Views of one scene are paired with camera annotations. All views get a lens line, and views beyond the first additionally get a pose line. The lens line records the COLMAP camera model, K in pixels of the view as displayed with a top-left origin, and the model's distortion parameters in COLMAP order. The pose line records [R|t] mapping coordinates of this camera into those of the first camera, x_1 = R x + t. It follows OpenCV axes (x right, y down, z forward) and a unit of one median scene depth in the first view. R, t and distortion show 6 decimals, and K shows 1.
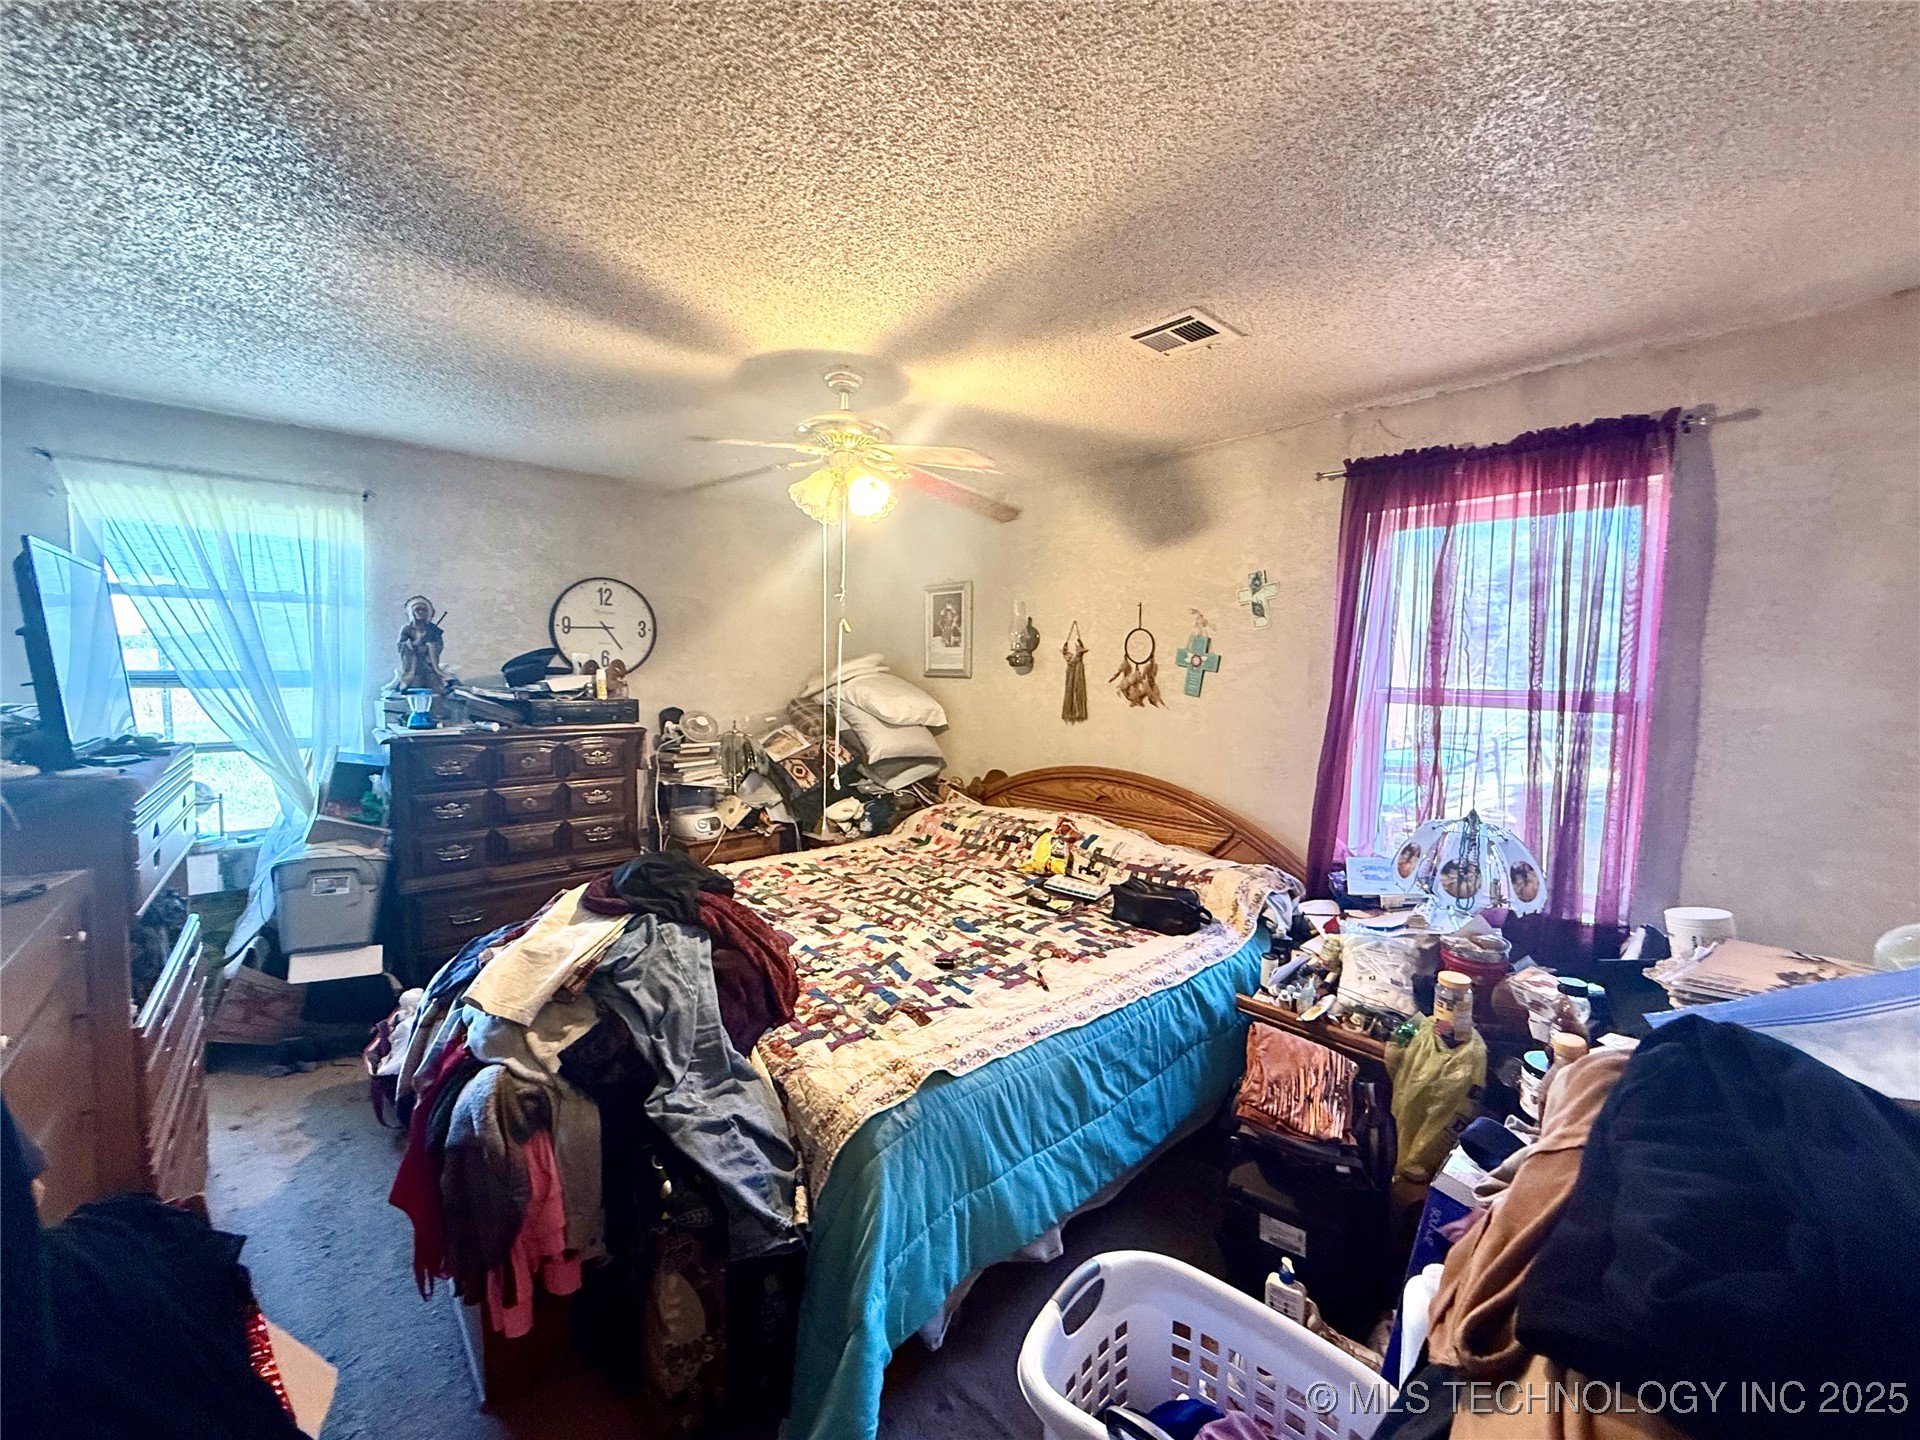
lens RADIAL K [[763.6, 0, 955.7], [0, 763.6, 715.6], [0, 0, 1]] dist [-0.001694, 0.000325]
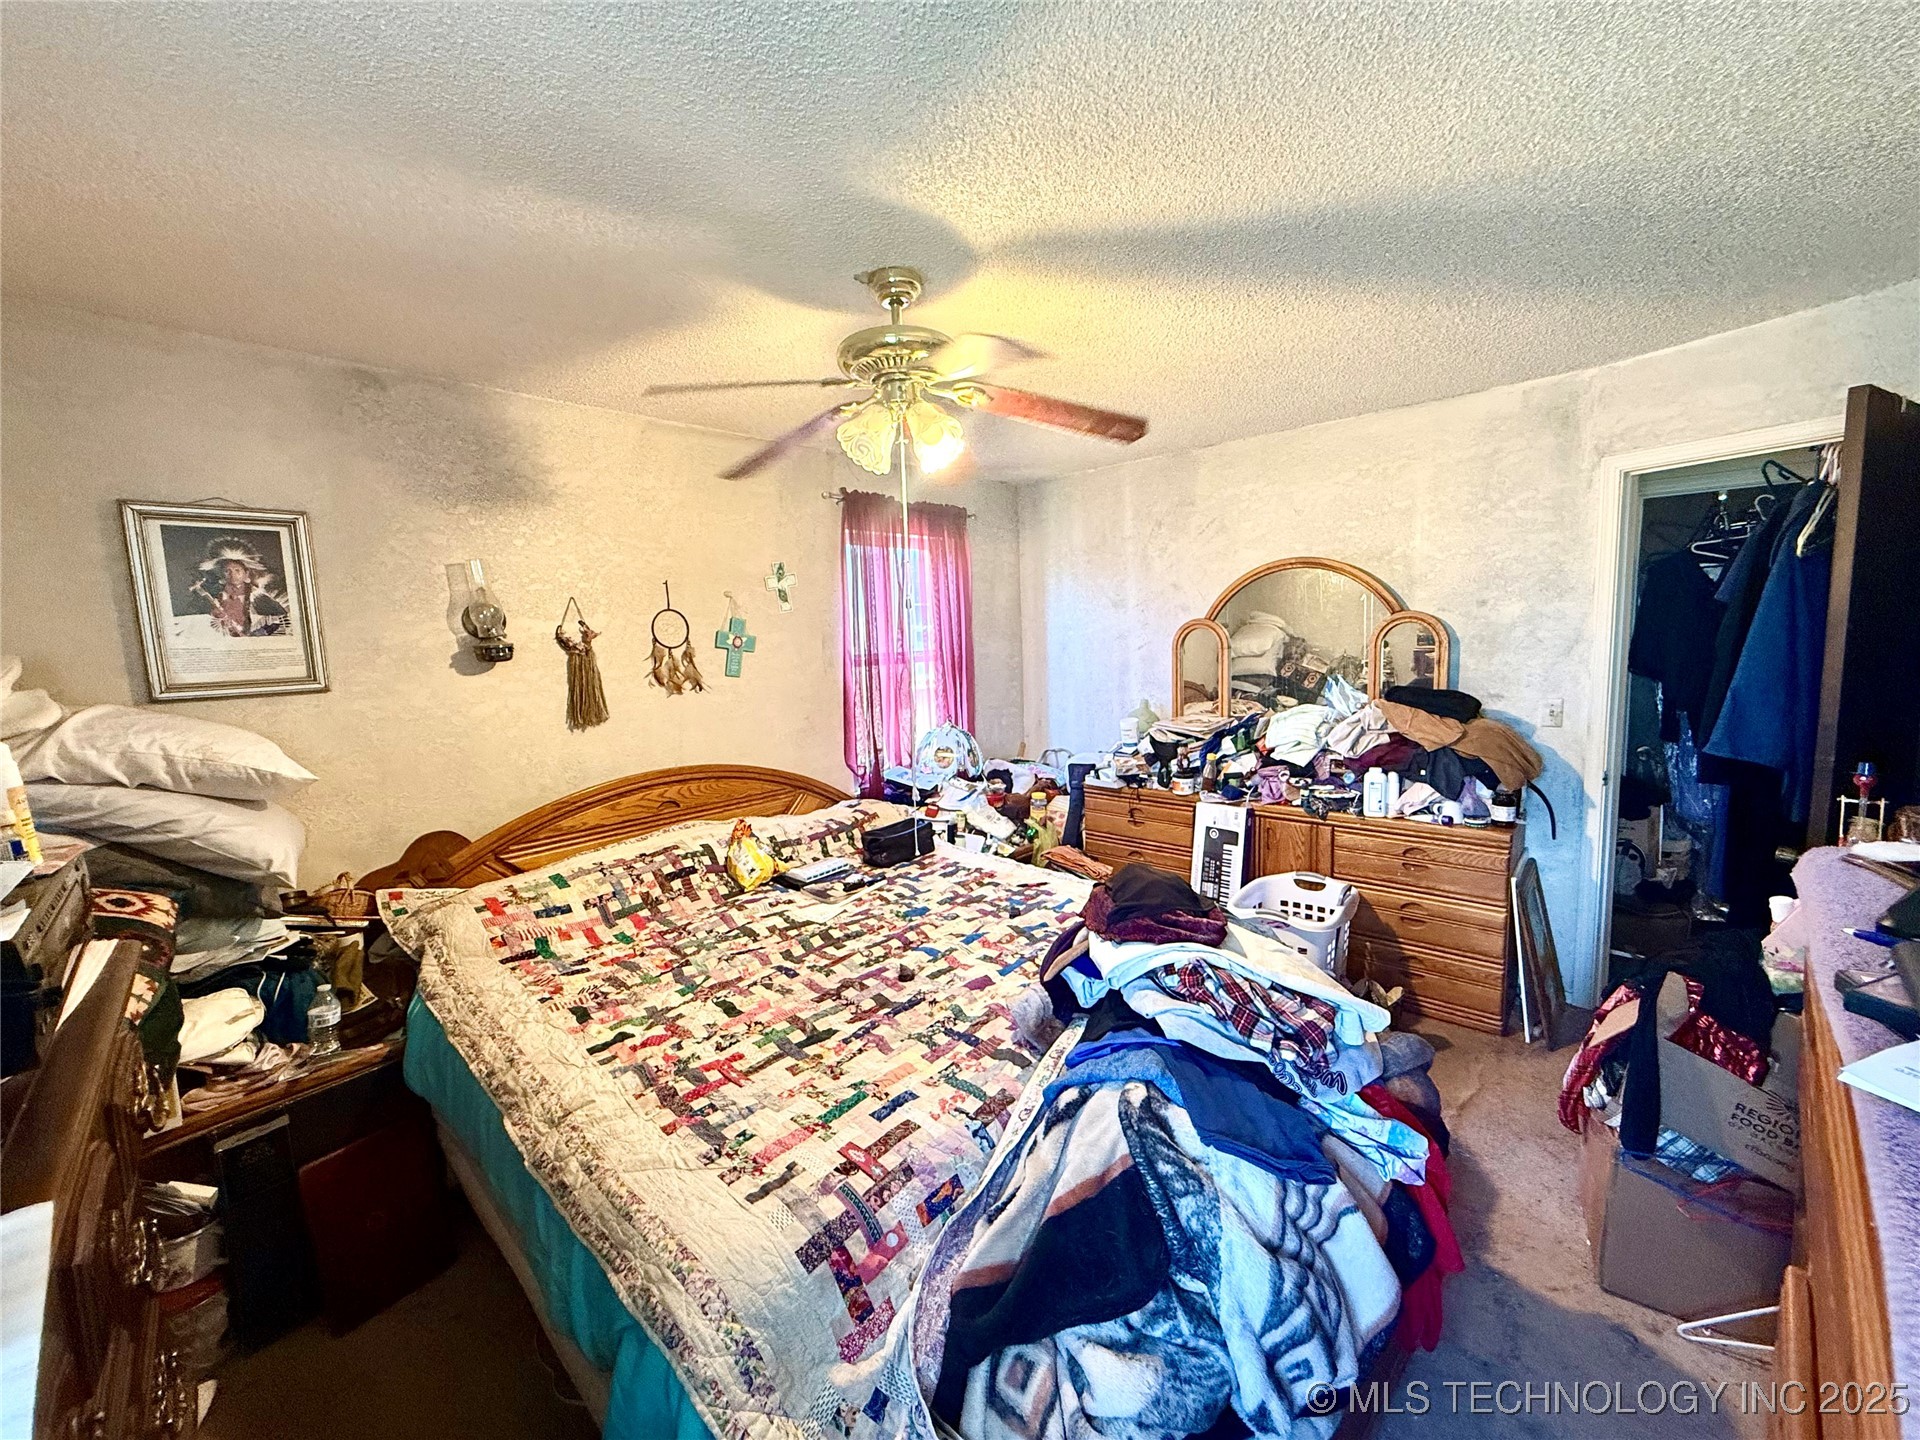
lens RADIAL K [[763.6, 0, 955.7], [0, 763.6, 715.6], [0, 0, 1]] dist [-0.001694, 0.000325]
pose [[-0.071524, -0.114653, 0.990827, -0.810688], [0.104640, 0.987027, 0.121767, -0.075066], [-0.991935, 0.112389, -0.058599, 0.851480]]
